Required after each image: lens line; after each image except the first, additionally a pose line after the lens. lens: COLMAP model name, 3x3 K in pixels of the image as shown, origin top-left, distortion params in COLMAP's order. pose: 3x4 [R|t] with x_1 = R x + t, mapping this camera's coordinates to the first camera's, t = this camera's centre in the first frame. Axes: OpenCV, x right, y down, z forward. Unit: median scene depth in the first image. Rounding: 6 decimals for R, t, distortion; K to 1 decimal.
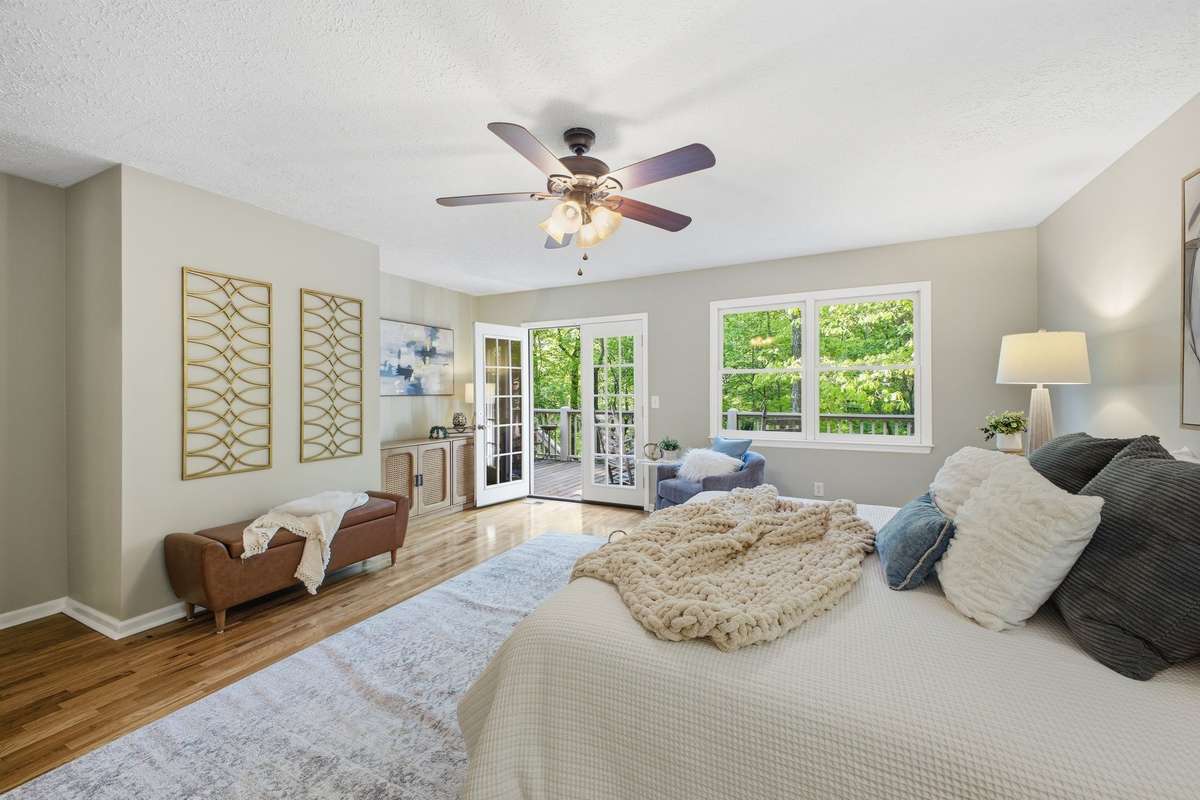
lens RADIAL K [[478.6, 0, 604.7], [0, 478.6, 390.9], [0, 0, 1]] dist [0.020940, -0.000151]
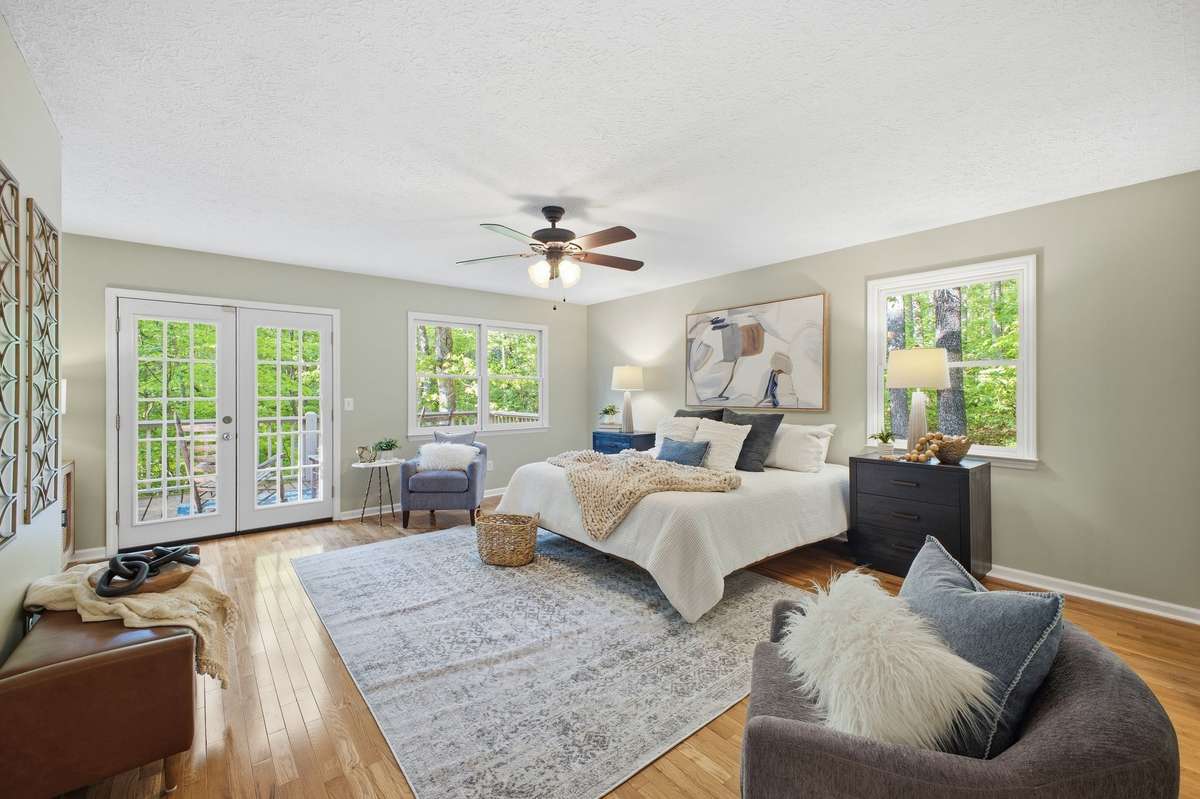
lens RADIAL K [[478.6, 0, 604.7], [0, 478.6, 390.4], [0, 0, 1]] dist [0.020940, -0.000151]
pose [[0.402859, 0.010649, 0.915200, -0.983028], [-0.003858, 0.999943, -0.009937, 0.006886], [-0.915254, 0.000472, 0.402877, 0.235001]]
